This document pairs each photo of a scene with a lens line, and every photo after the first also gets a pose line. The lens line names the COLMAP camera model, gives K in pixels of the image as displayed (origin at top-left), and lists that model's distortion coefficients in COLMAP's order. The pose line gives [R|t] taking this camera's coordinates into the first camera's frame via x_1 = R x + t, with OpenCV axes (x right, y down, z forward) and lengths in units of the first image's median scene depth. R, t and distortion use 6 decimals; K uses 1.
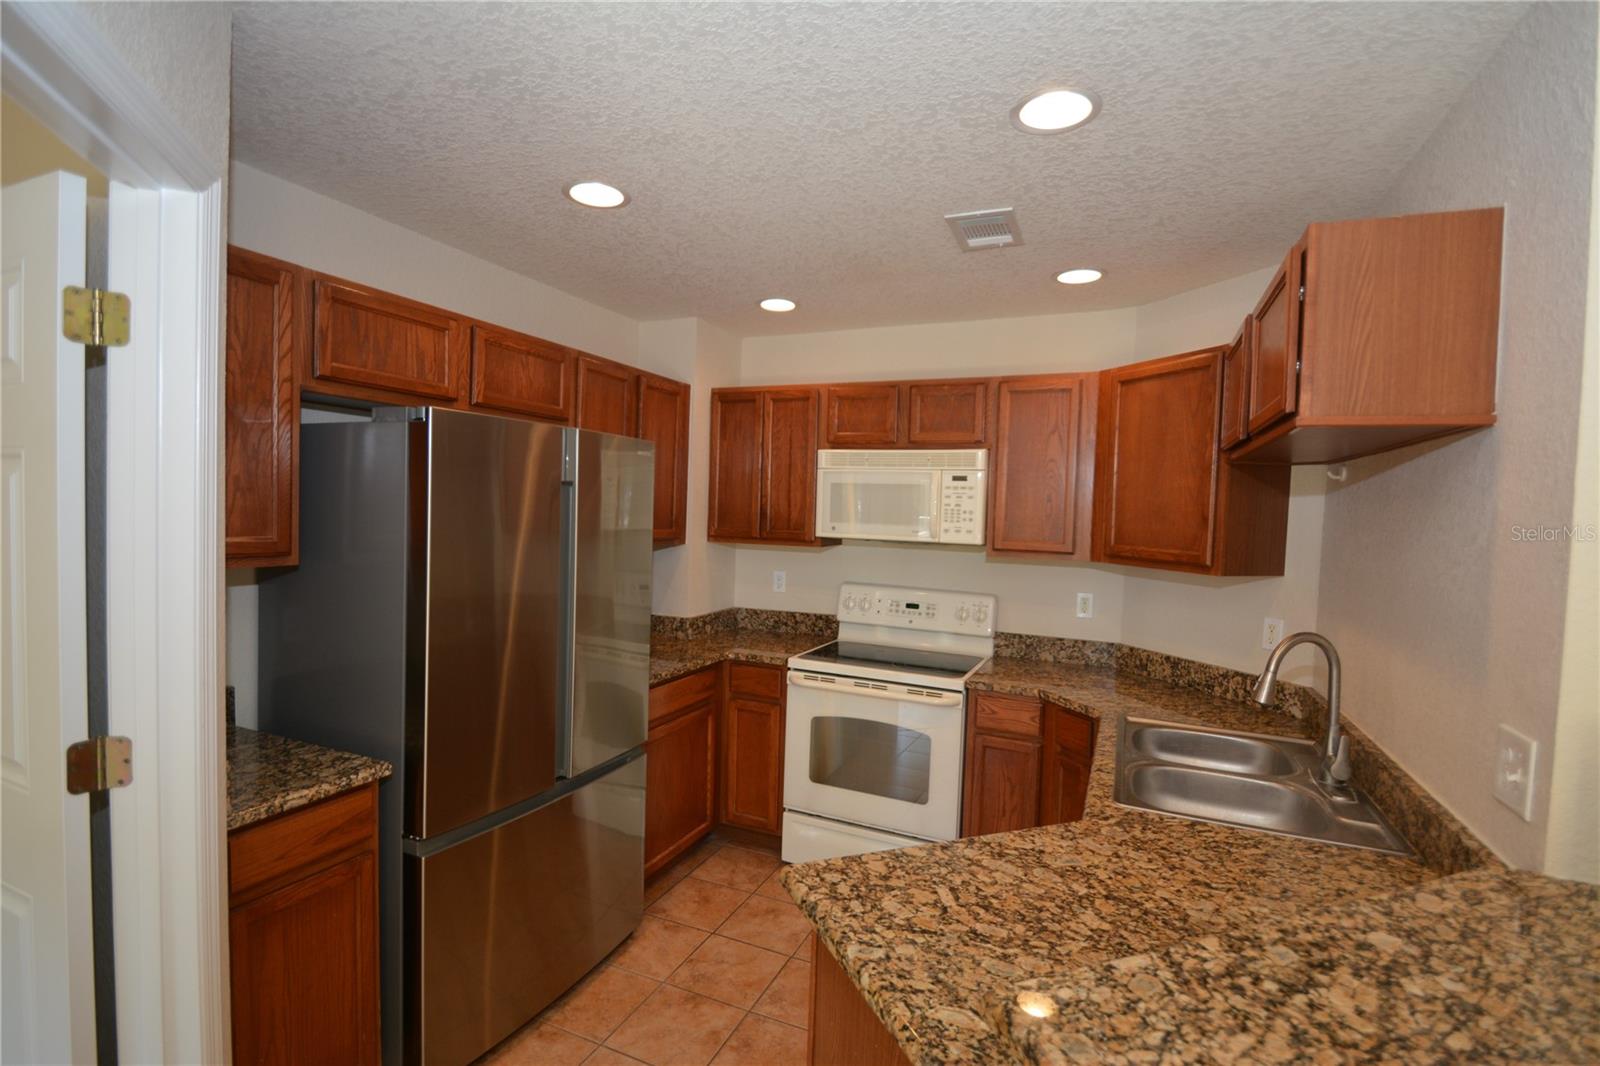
lens RADIAL K [[746.9, 0, 800.0], [0, 746.9, 533.0], [0, 0, 1]] dist [-0.000316, -0.000518]
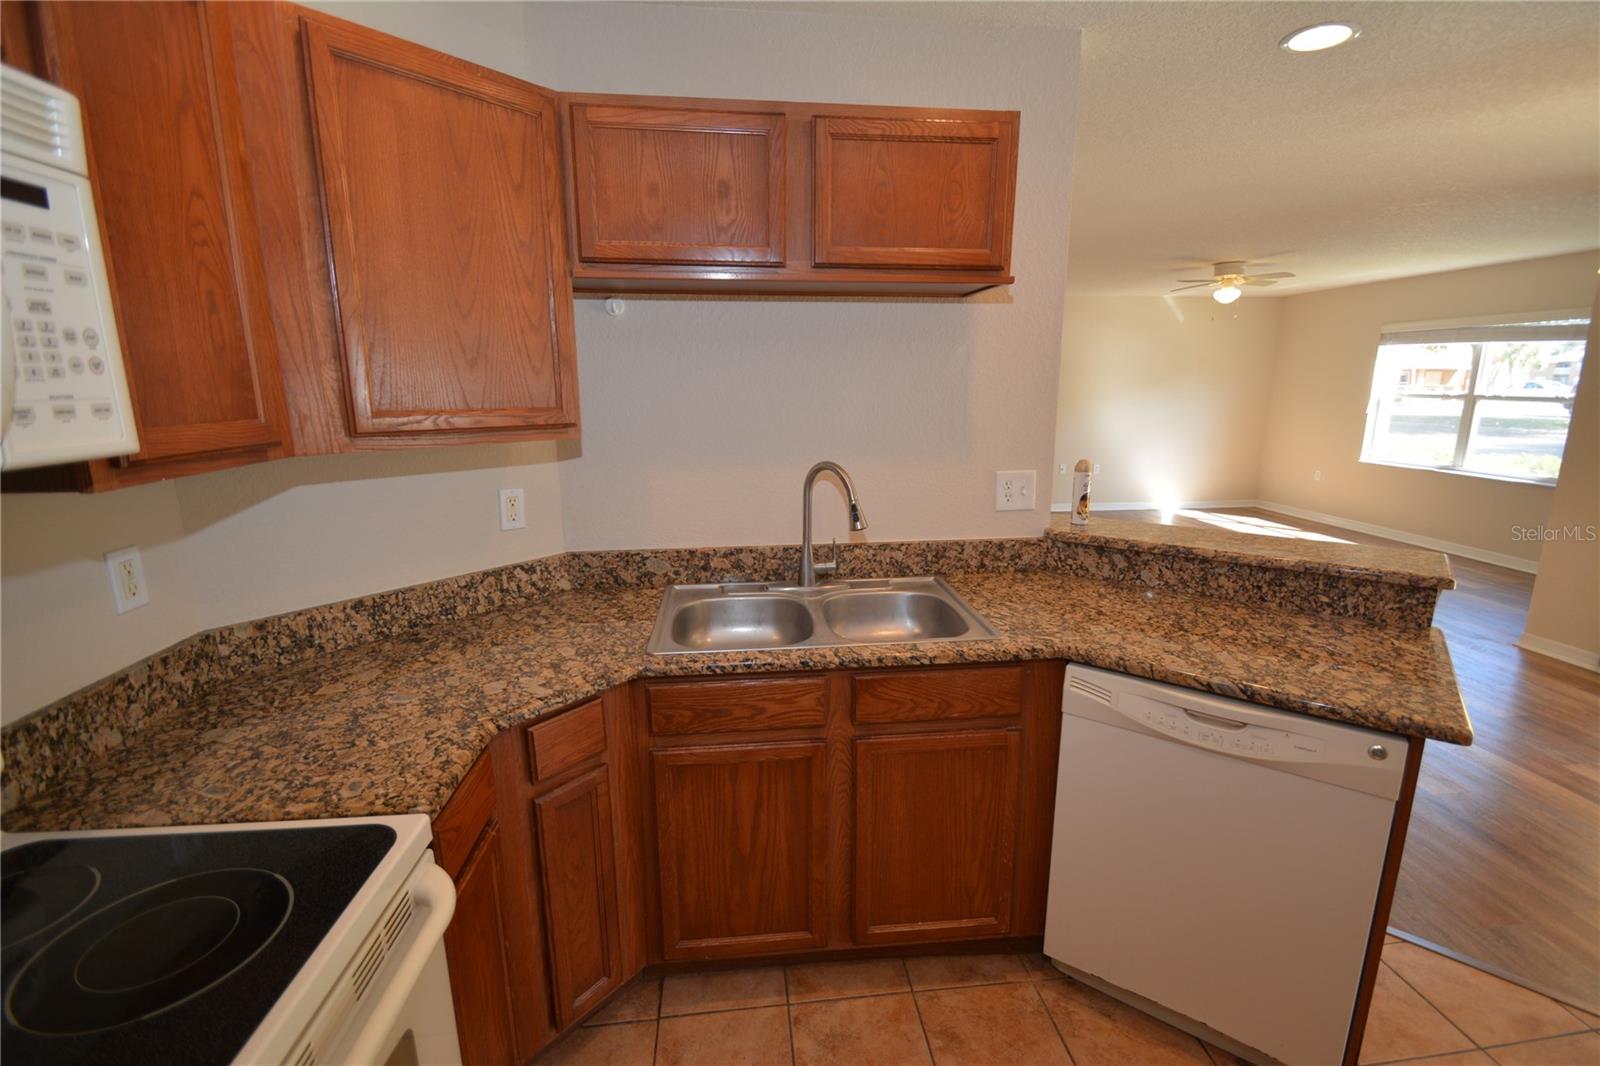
lens RADIAL K [[703.0, 0, 803.7], [0, 703.0, 535.2], [0, 0, 1]] dist [0.013629, -0.015117]
pose [[-0.500462, -0.213566, 0.839004, -0.124278], [0.017399, 0.966420, 0.256378, -0.018651], [-0.865584, 0.142905, -0.479941, 0.894656]]
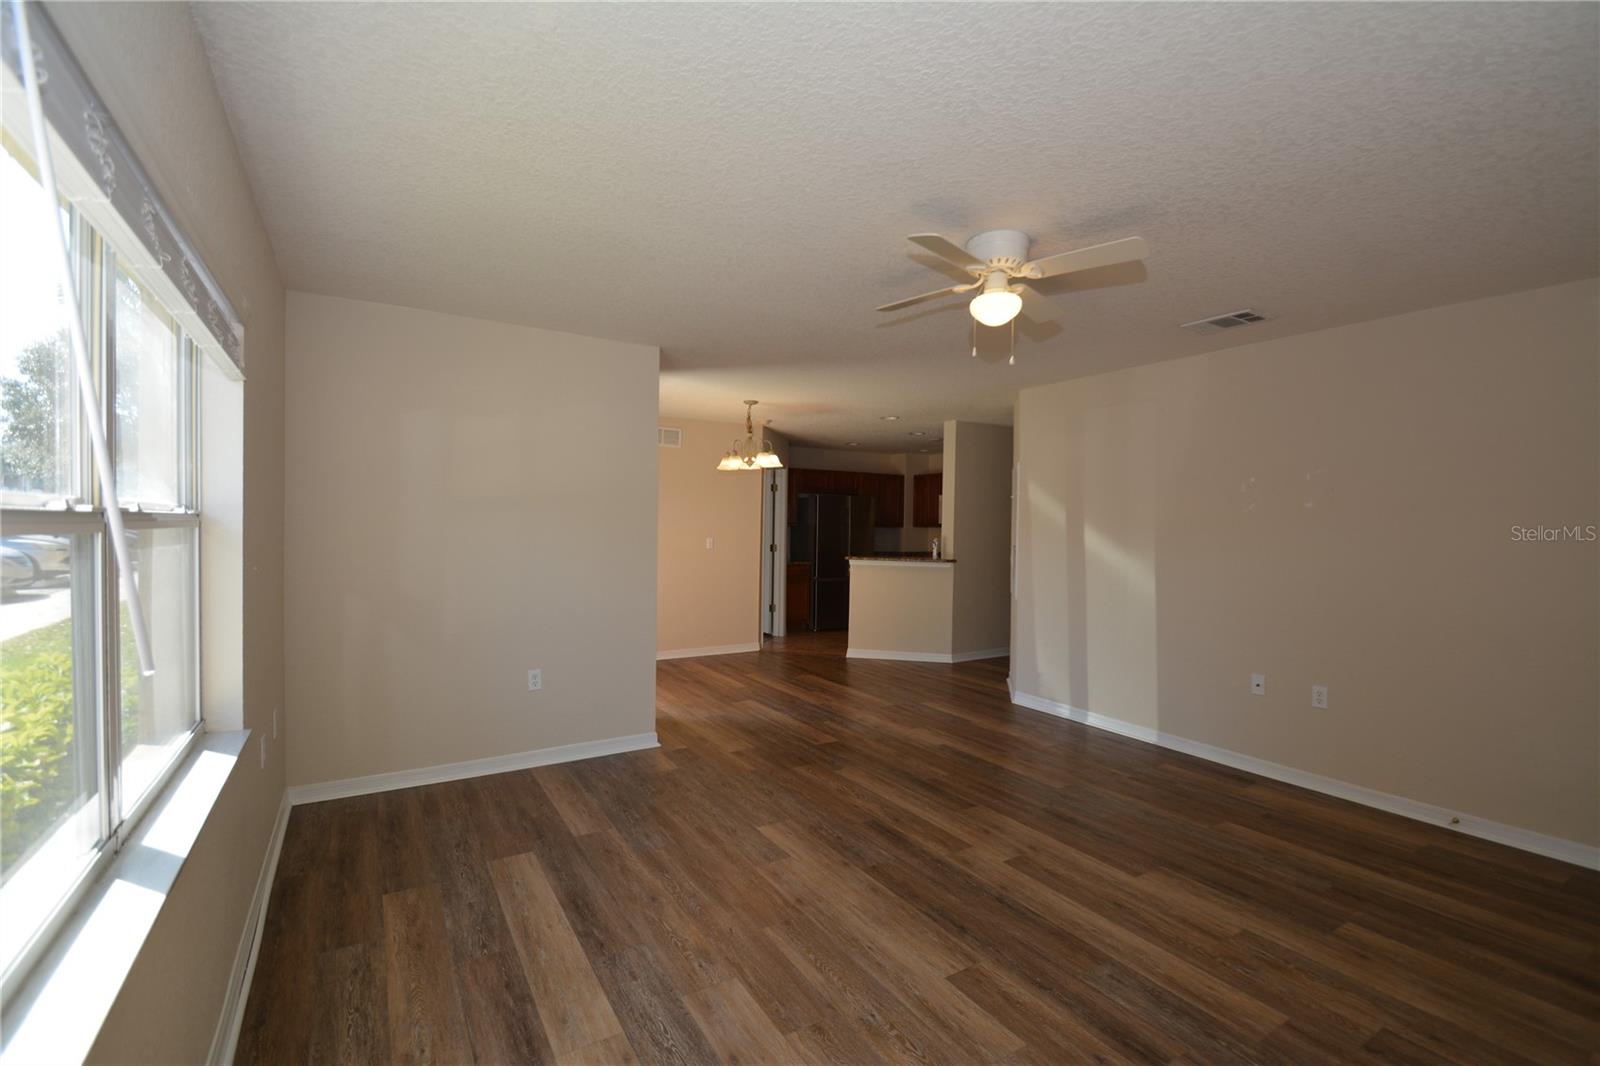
lens RADIAL K [[703.0, 0, 803.7], [0, 703.0, 535.2], [0, 0, 1]] dist [0.013629, -0.015117]
pose [[0.829312, -0.012179, -0.558654, 1.253558], [-0.007456, 0.999432, -0.032857, 0.163075], [0.558737, 0.031414, 0.828750, -1.805545]]
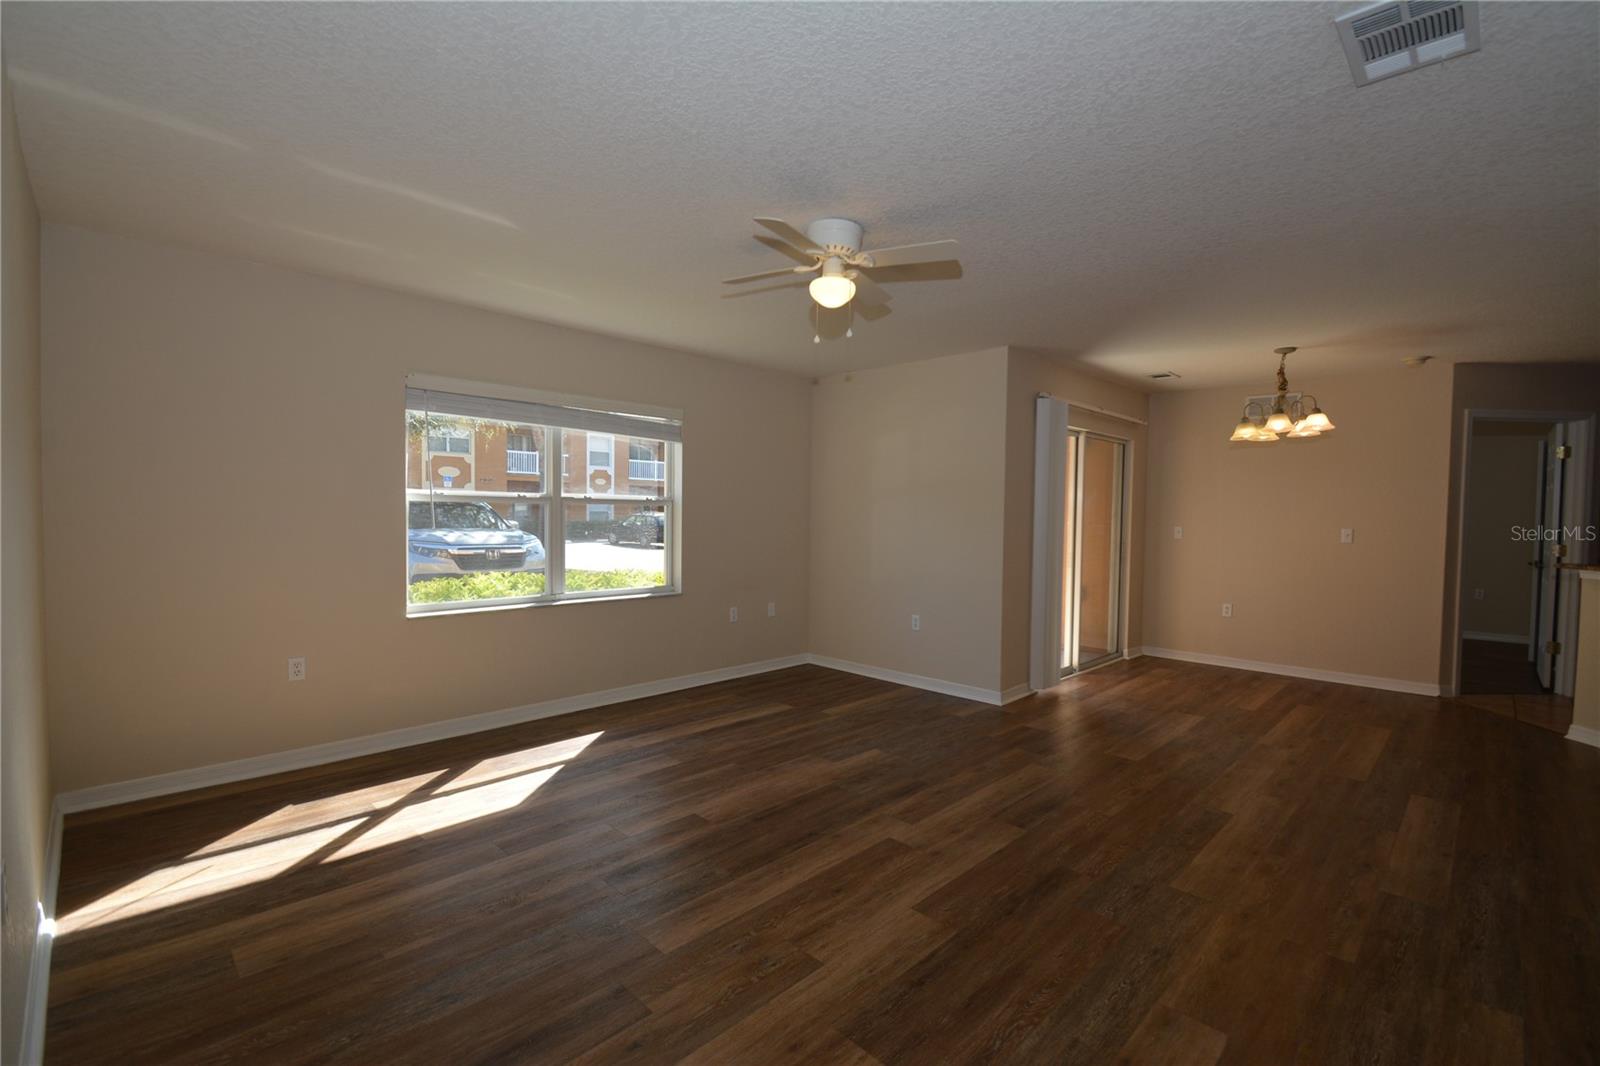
lens RADIAL K [[701.5, 0, 798.8], [0, 701.5, 539.7], [0, 0, 1]] dist [0.021786, -0.022751]
pose [[-0.354030, 0.000251, -0.935234, 1.824131], [-0.055582, 0.998227, 0.021308, 0.163365], [0.933581, 0.059526, -0.353388, -0.715384]]
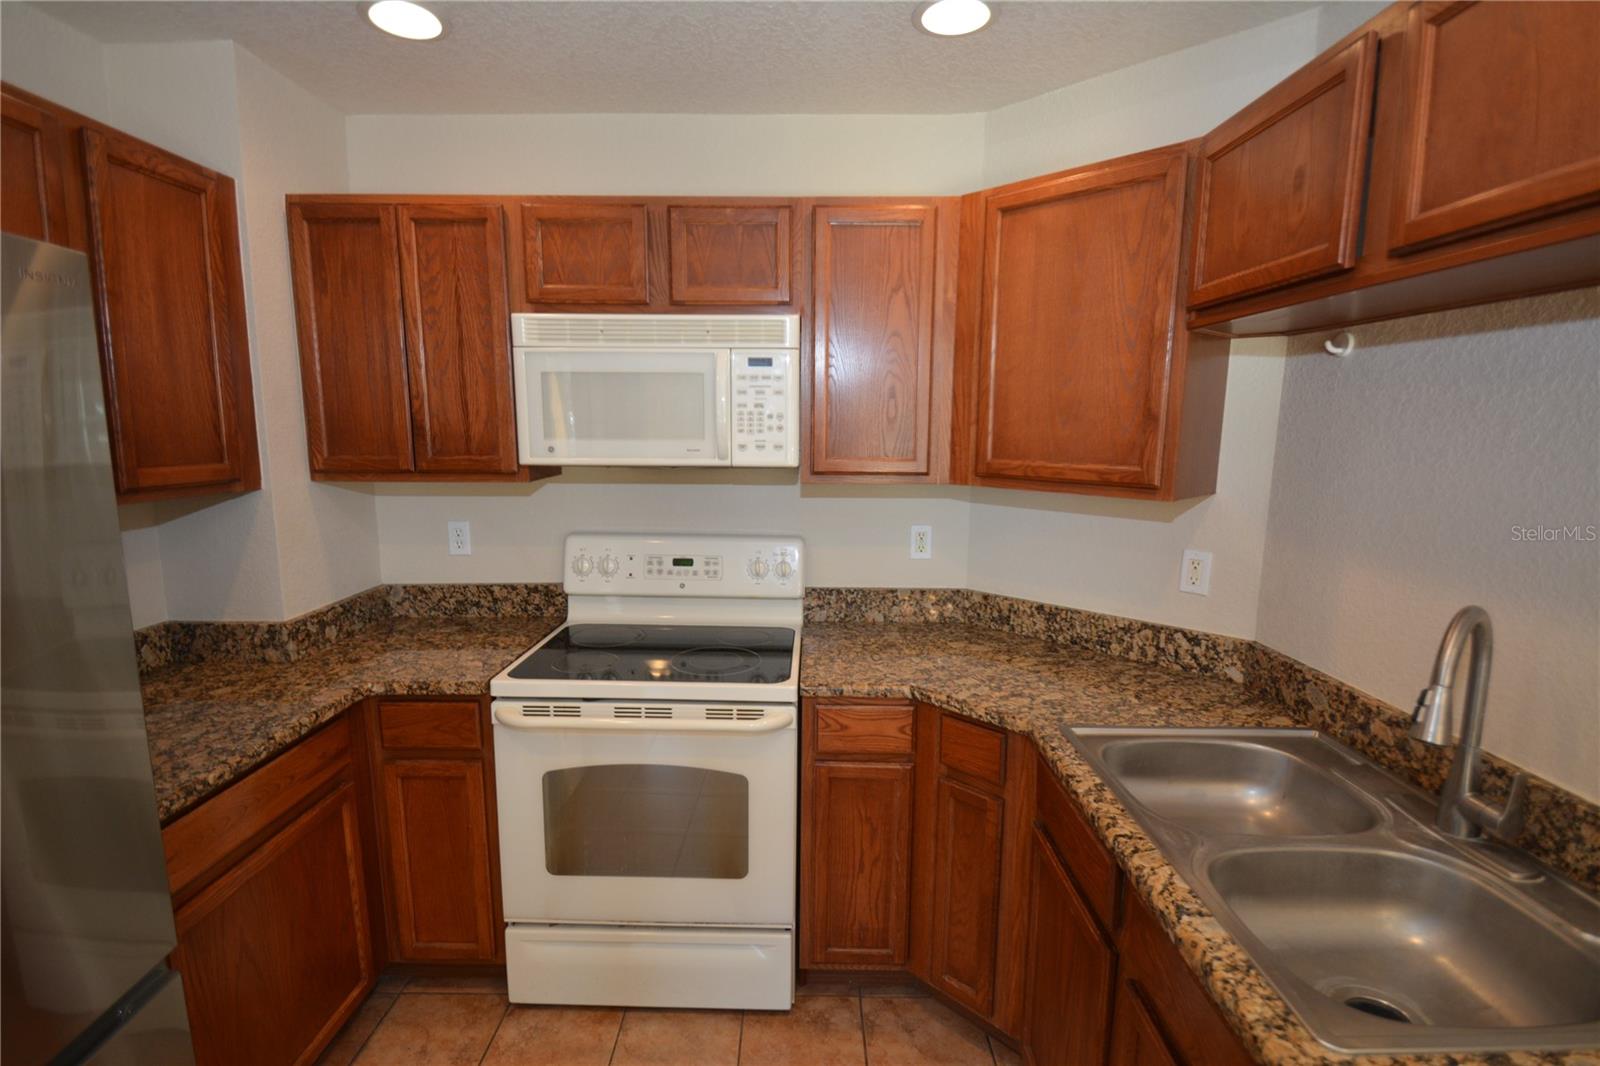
lens RADIAL K [[742.9, 0, 807.1], [0, 742.9, 537.9], [0, 0, 1]] dist [0.004204, -0.013858]
pose [[0.914305, -0.086323, 0.395721, -0.009432], [0.035691, 0.990395, 0.133583, -0.008834], [-0.403451, -0.108011, 0.908604, 0.397850]]
